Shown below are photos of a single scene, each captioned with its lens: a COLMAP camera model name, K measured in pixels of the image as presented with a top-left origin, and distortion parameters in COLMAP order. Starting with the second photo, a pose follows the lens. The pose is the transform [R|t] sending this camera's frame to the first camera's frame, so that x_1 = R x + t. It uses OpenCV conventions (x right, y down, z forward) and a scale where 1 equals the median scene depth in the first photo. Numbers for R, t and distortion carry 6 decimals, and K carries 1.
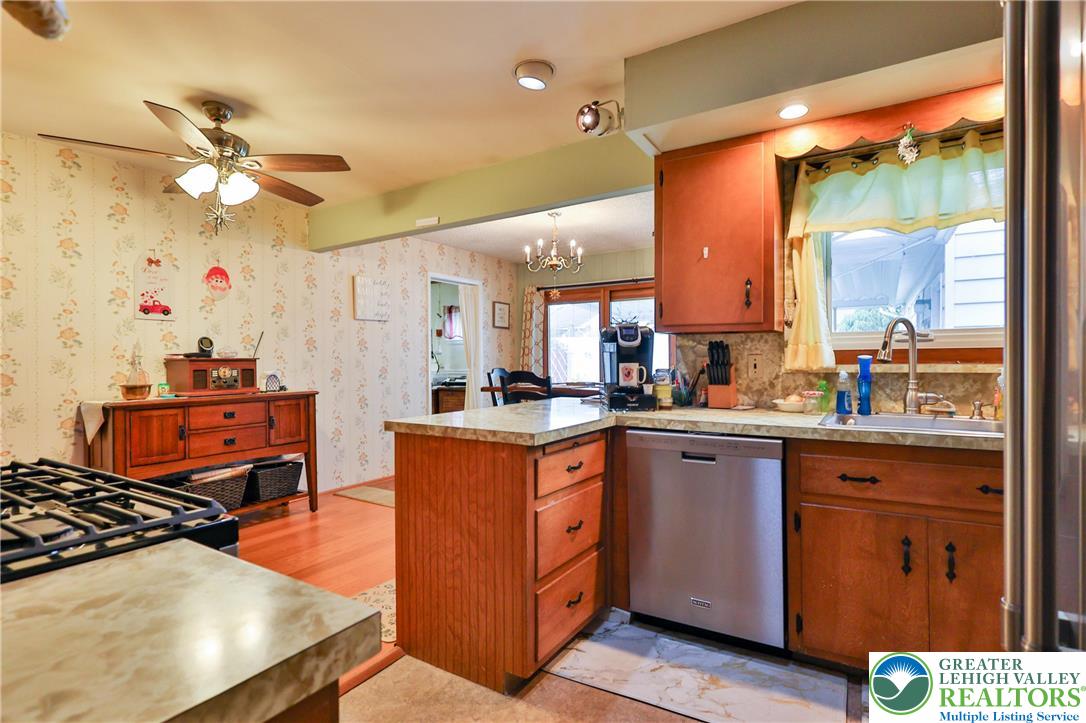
lens RADIAL K [[533.2, 0, 543.0], [0, 533.2, 361.5], [0, 0, 1]] dist [0.001773, 0.000120]
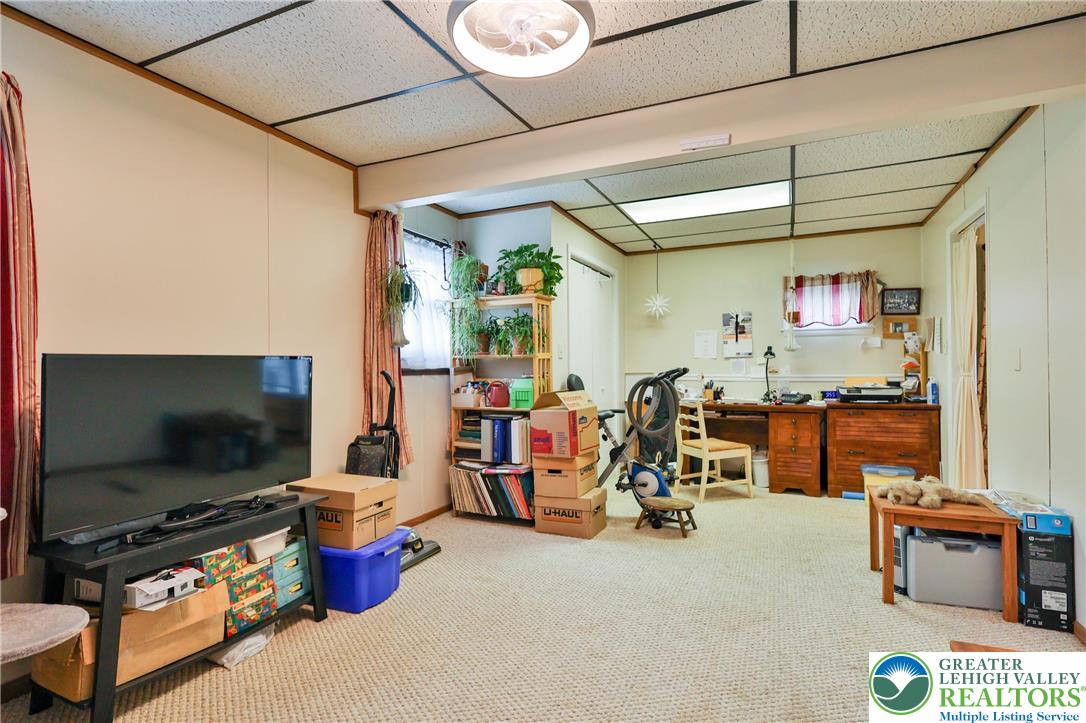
lens RADIAL K [[533.2, 0, 543.0], [0, 533.2, 361.5], [0, 0, 1]] dist [0.001773, 0.000120]
pose [[0.990766, -0.001856, 0.135569, -0.640907], [0.003849, 0.999888, -0.014435, 0.008029], [-0.135527, 0.014824, 0.990663, 0.453978]]
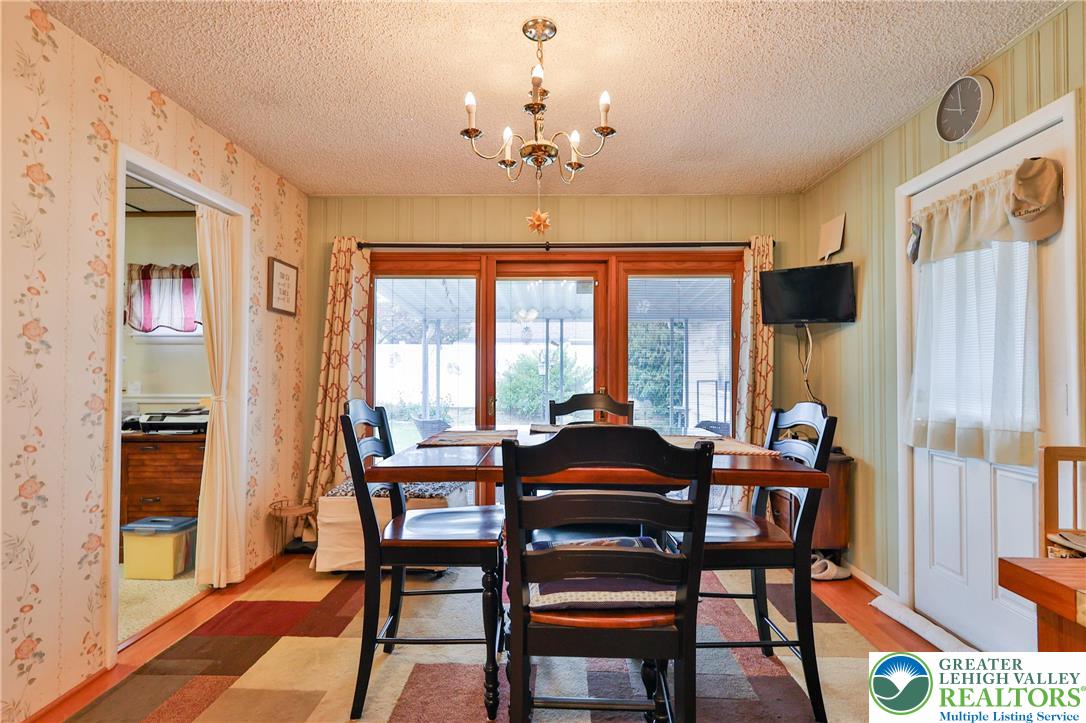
lens RADIAL K [[533.2, 0, 543.0], [0, 533.2, 361.5], [0, 0, 1]] dist [0.001773, 0.000120]
pose [[0.858095, 0.016208, 0.513234, -0.125891], [-0.004963, 0.999717, -0.023273, -0.006286], [-0.513466, 0.017423, 0.857933, 0.442421]]
